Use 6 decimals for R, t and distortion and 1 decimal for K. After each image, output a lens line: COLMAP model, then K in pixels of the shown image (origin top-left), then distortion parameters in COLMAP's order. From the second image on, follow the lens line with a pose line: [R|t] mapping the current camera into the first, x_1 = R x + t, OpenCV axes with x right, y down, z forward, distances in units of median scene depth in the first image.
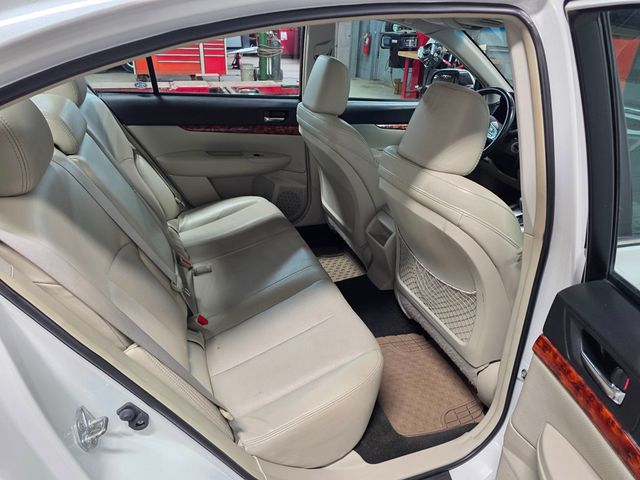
lens RADIAL K [[425.5, 0, 319.8], [0, 425.5, 239.8], [0, 0, 1]] dist [0.015915, -0.018238]
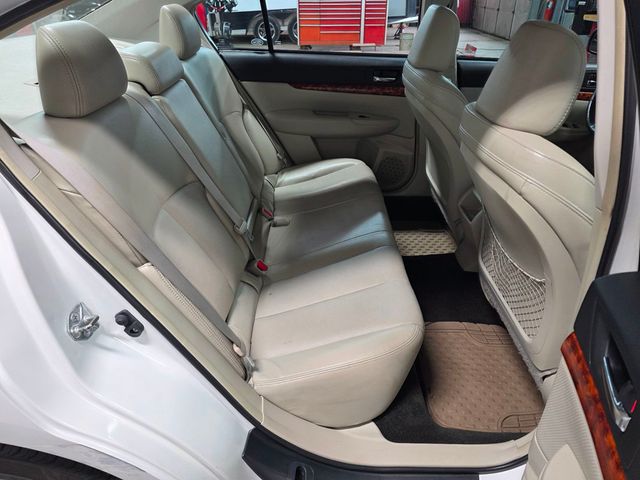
lens RADIAL K [[425.5, 0, 319.6], [0, 425.5, 240.1], [0, 0, 1]] dist [0.015915, -0.018238]
pose [[0.937436, 0.138117, -0.319590, 0.164444], [-0.120293, 0.989904, 0.074959, 0.028020], [0.326716, -0.031825, 0.944587, 0.060323]]
